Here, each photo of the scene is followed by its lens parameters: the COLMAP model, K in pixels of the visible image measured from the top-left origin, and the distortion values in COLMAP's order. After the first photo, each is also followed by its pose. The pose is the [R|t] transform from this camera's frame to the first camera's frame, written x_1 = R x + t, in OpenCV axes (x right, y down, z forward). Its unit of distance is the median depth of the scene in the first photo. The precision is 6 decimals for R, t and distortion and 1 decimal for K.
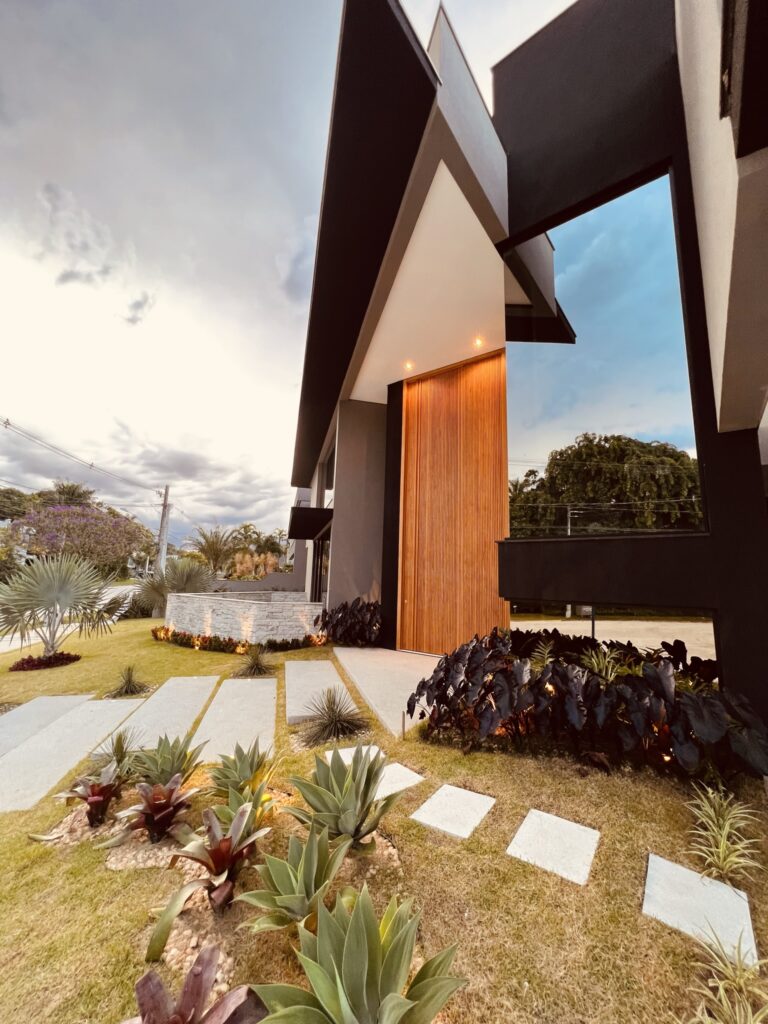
lens RADIAL K [[411.6, 0, 384.0], [0, 411.6, 512.0], [0, 0, 1]] dist [-0.002798, -0.000125]
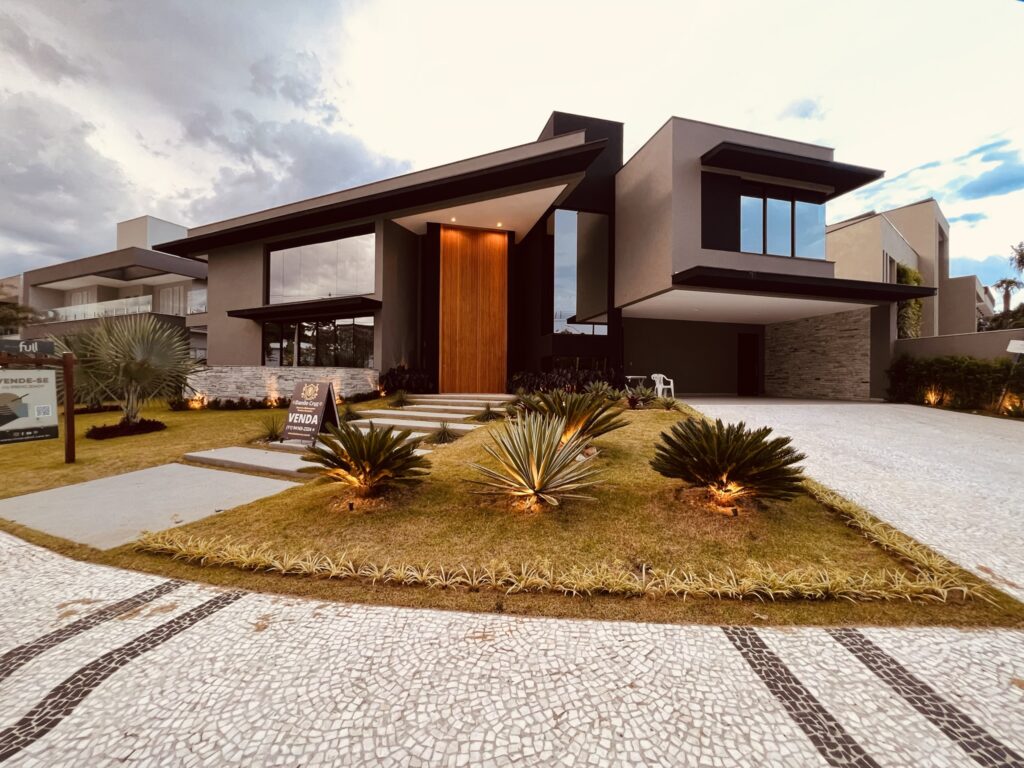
lens RADIAL K [[420.4, 0, 512.0], [0, 420.4, 384.0], [0, 0, 1]] dist [-0.004624, -0.000184]
pose [[0.608014, -0.021874, 0.793625, -1.025673], [-0.113257, 0.987007, 0.113972, 0.056425], [-0.785807, -0.159180, 0.597637, -0.230053]]
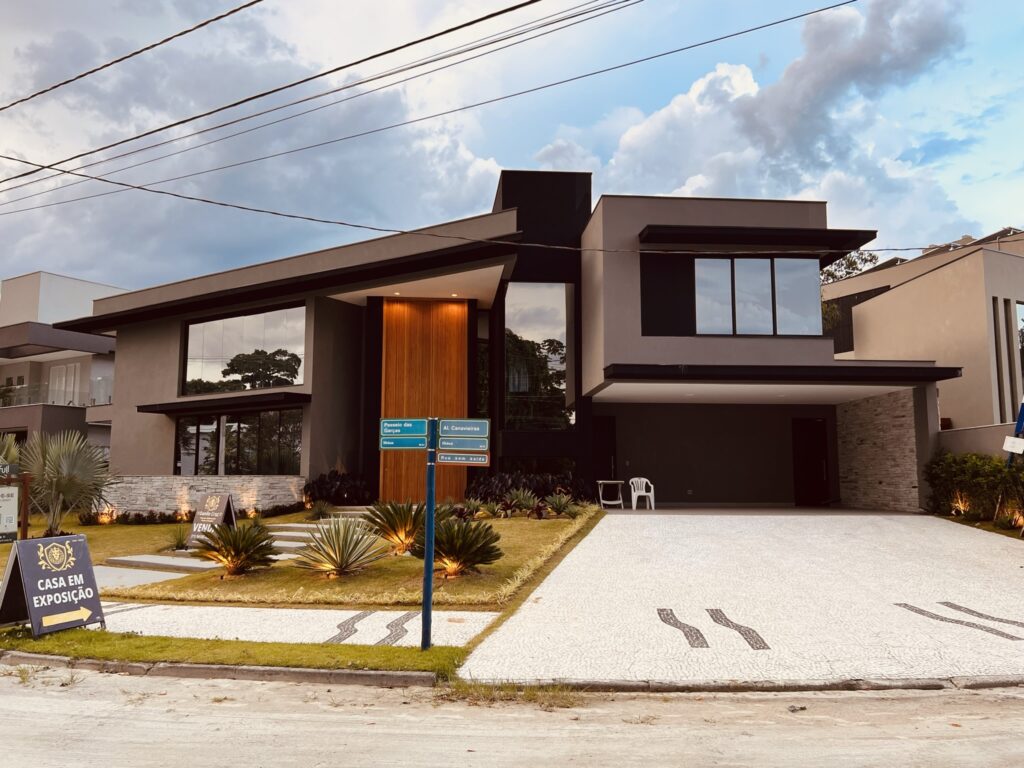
lens RADIAL K [[846.6, 0, 512.0], [0, 846.6, 384.0], [0, 0, 1]] dist [0.101189, -0.211057]
pose [[0.728826, 0.054584, 0.682520, -1.401059], [-0.084545, 0.996363, 0.010597, -0.113982], [-0.679459, -0.065427, 0.730790, -1.162460]]
